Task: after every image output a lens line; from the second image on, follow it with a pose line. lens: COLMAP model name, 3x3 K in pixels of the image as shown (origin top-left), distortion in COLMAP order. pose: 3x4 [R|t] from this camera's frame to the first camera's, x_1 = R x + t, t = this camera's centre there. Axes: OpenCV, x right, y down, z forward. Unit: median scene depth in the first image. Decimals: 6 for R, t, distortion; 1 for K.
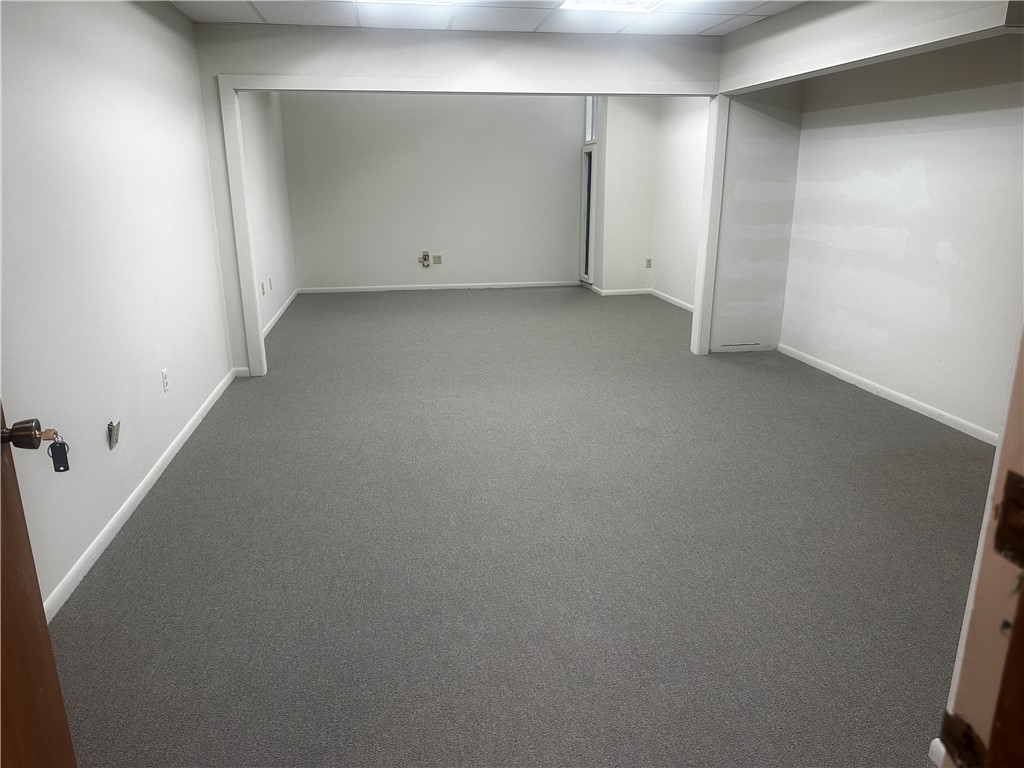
lens RADIAL K [[725.0, 0, 513.0], [0, 725.0, 385.0], [0, 0, 1]] dist [0.016789, -0.061084]
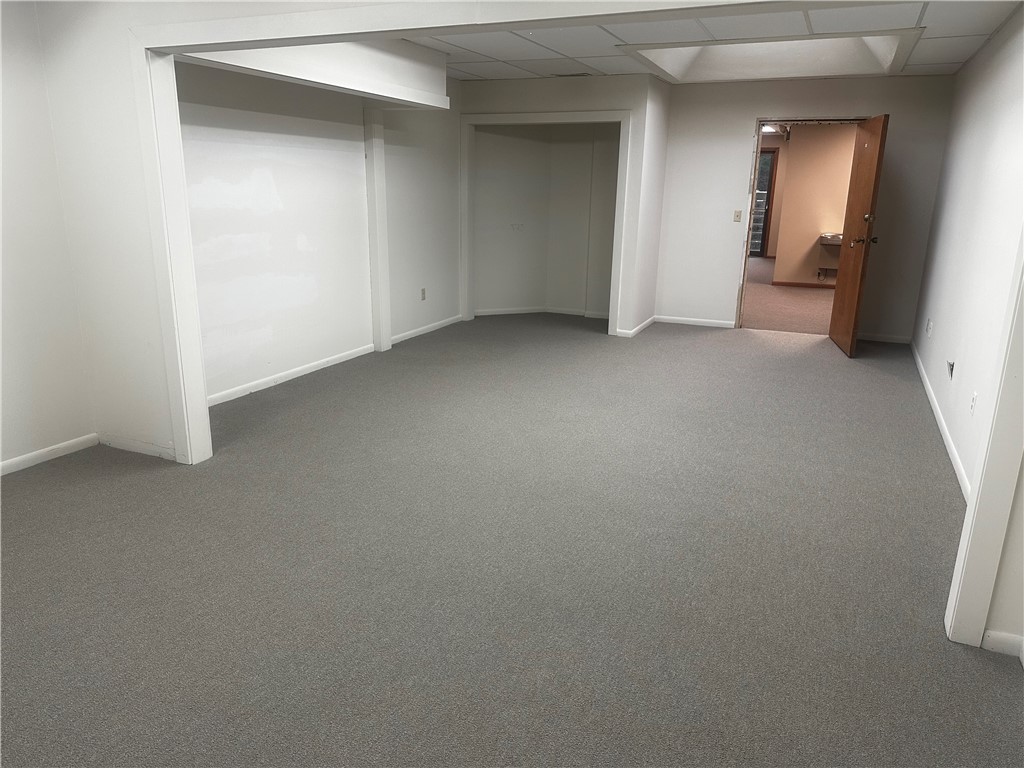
lens RADIAL K [[725.0, 0, 512.8], [0, 725.0, 383.8], [0, 0, 1]] dist [0.016789, -0.061084]
pose [[-0.829650, -0.154626, 0.536443, -0.389394], [0.142874, 0.870074, 0.471760, -0.464722], [-0.539692, 0.468040, -0.699765, 1.619287]]
